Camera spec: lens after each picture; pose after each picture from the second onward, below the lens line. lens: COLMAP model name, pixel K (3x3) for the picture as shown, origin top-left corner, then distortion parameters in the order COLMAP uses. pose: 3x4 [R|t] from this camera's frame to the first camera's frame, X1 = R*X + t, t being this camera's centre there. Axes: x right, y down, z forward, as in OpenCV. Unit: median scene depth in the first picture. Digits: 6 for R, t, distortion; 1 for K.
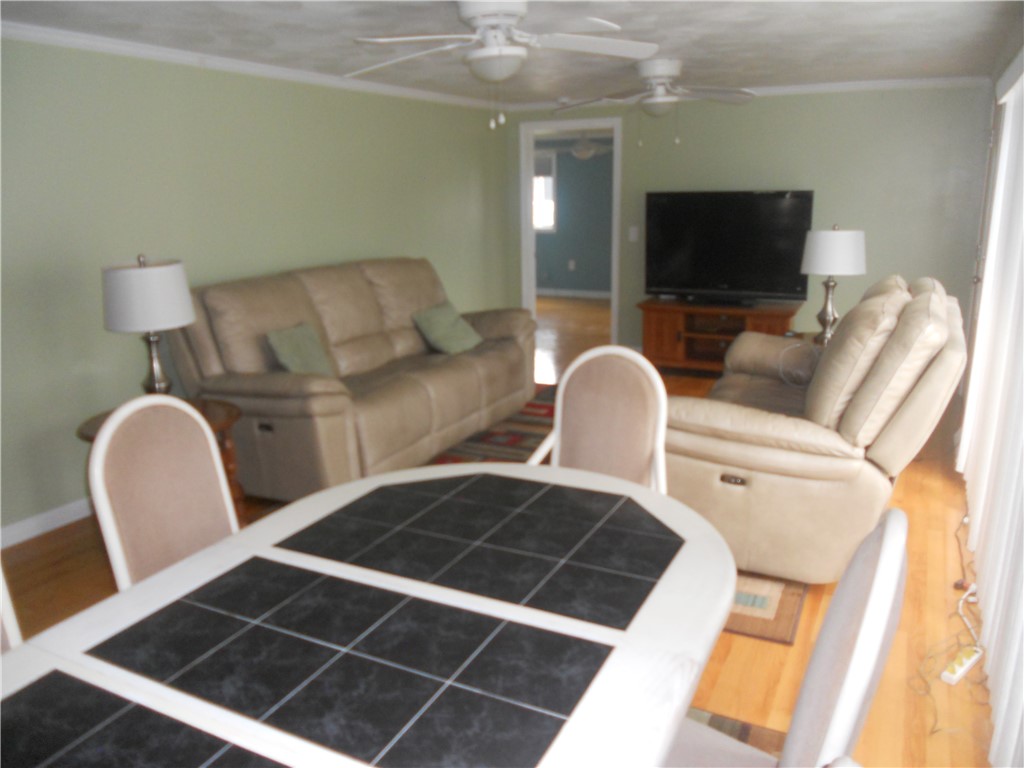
lens RADIAL K [[797.8, 0, 512.0], [0, 797.8, 384.0], [0, 0, 1]] dist [-0.012270, -0.013391]
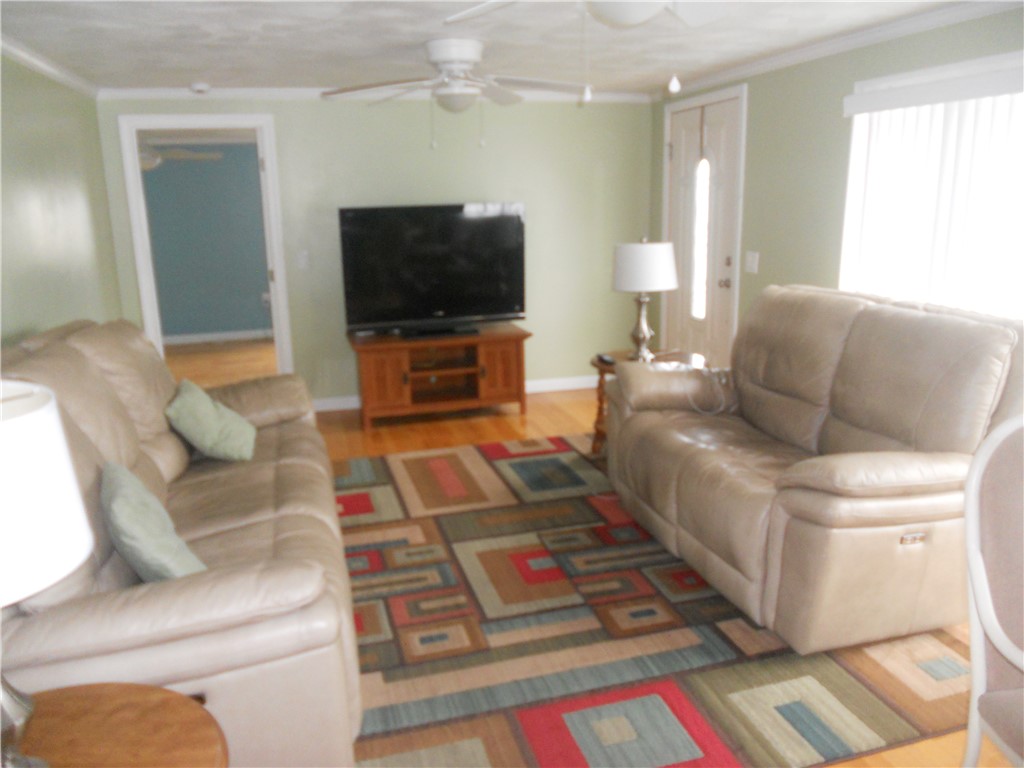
lens RADIAL K [[779.5, 0, 512.0], [0, 779.5, 384.0], [0, 0, 1]] dist [0.000968, 0.005834]
pose [[0.728888, -0.157115, 0.666362, -0.261330], [0.172540, 0.984051, 0.043290, -0.069918], [-0.662535, 0.083420, 0.744371, 0.309534]]
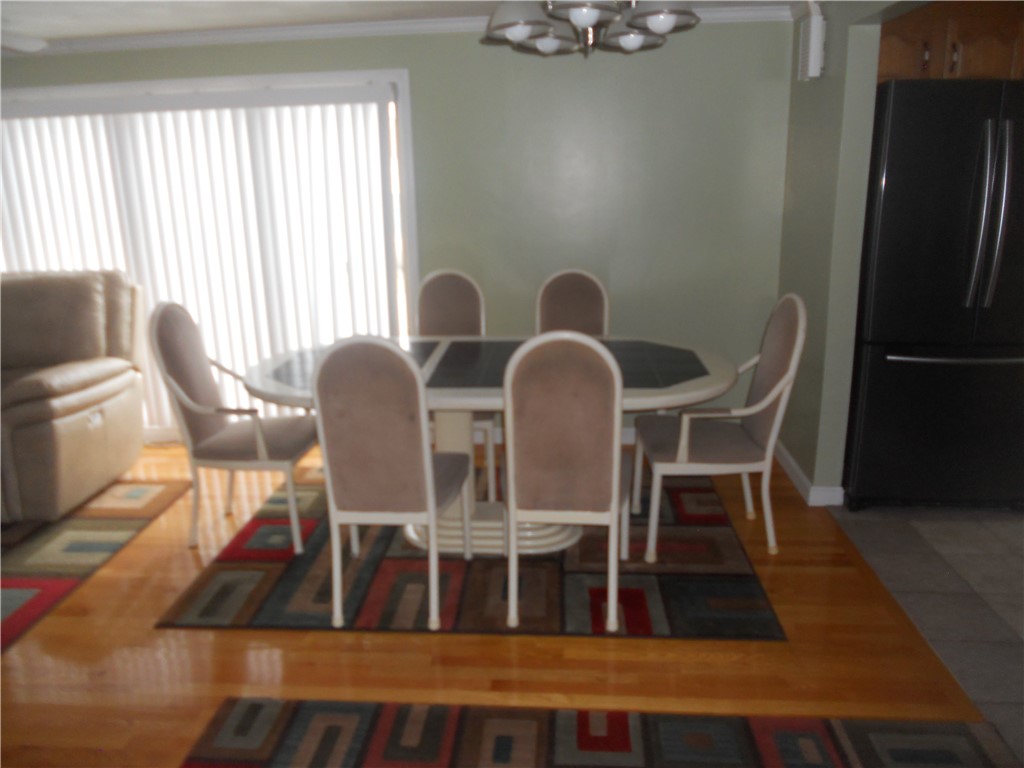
lens RADIAL K [[797.8, 0, 512.0], [0, 797.8, 384.0], [0, 0, 1]] dist [-0.012270, -0.013391]
pose [[-0.380253, -0.222482, 0.897724, -0.507475], [0.253192, 0.908516, 0.332403, -0.082283], [-0.889551, 0.353694, -0.289135, 0.359666]]
